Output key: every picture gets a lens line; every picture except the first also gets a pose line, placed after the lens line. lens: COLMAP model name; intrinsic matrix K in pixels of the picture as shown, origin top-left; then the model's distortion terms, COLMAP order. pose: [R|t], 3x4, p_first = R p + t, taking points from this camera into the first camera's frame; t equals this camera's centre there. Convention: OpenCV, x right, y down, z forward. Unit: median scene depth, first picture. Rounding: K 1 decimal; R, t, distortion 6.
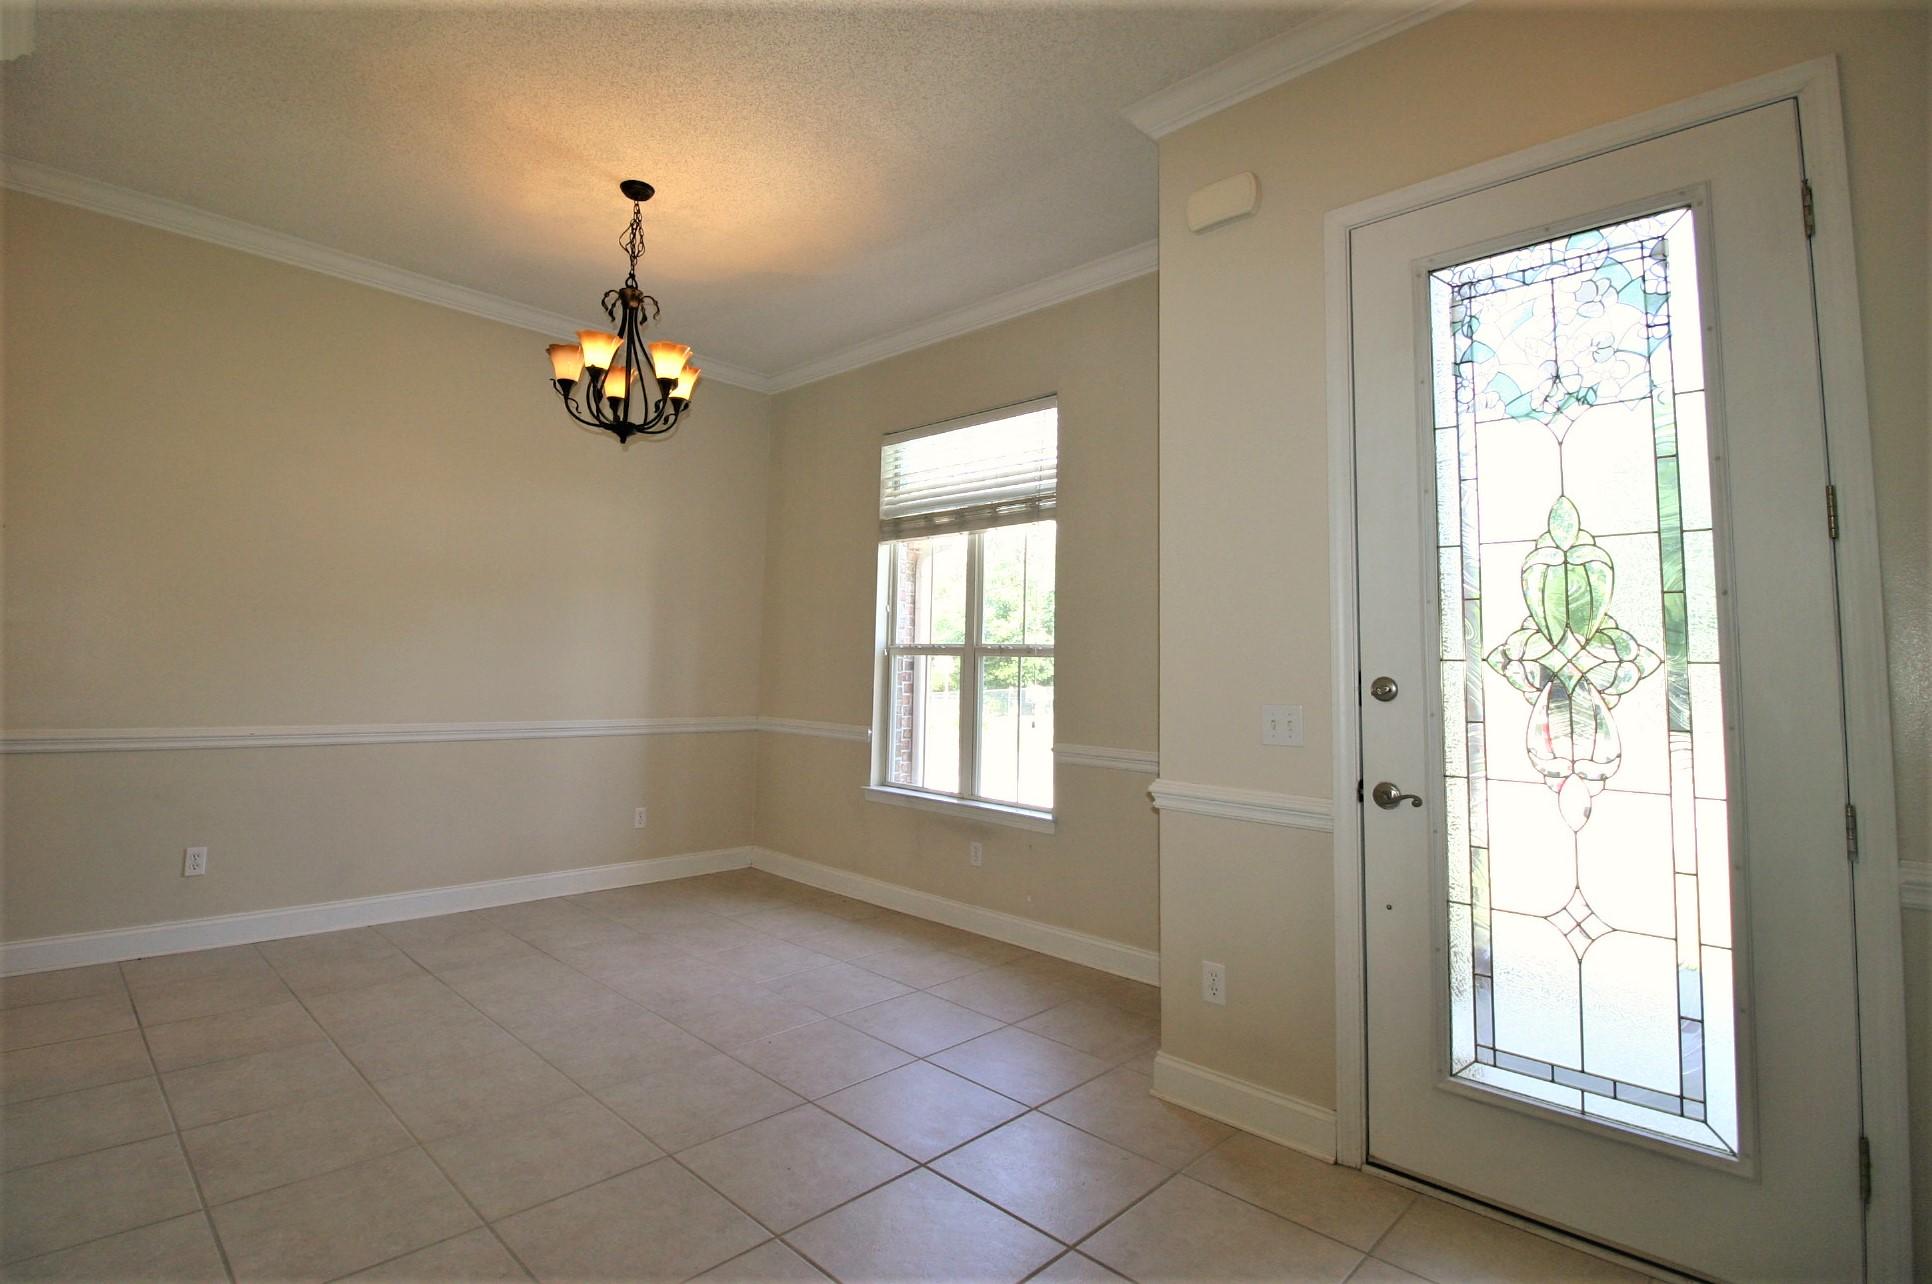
lens RADIAL K [[935.5, 0, 965.2], [0, 935.5, 614.7], [0, 0, 1]] dist [-0.000941, -0.014658]
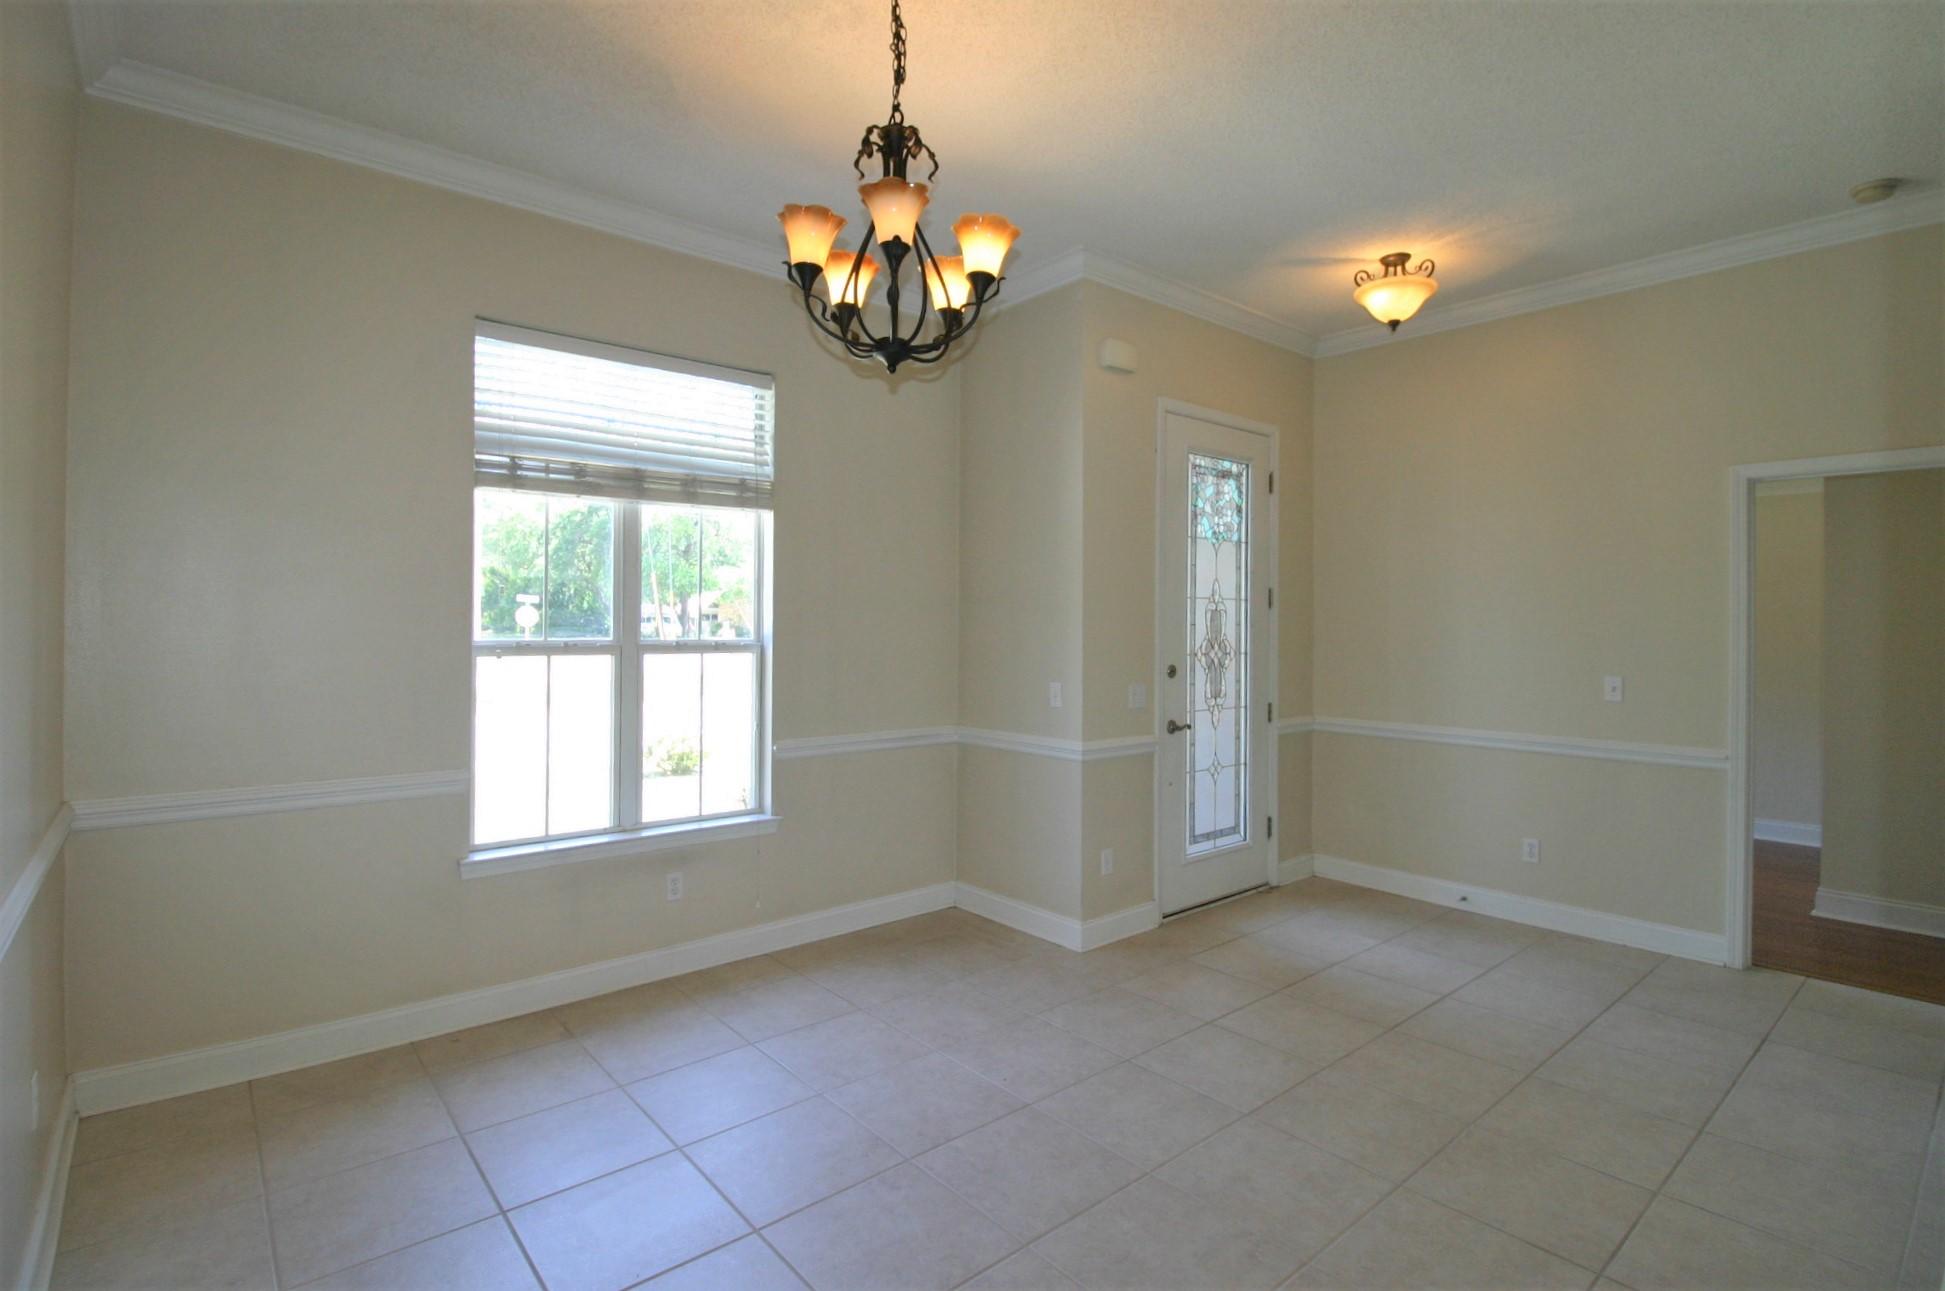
lens RADIAL K [[918.0, 0, 917.0], [0, 918.0, 640.5], [0, 0, 1]] dist [-0.023248, -0.000090]
pose [[0.124353, -0.038684, 0.991484, -1.099264], [-0.060652, 0.997075, 0.046509, -0.028026], [-0.990383, -0.065919, 0.121643, 0.979026]]
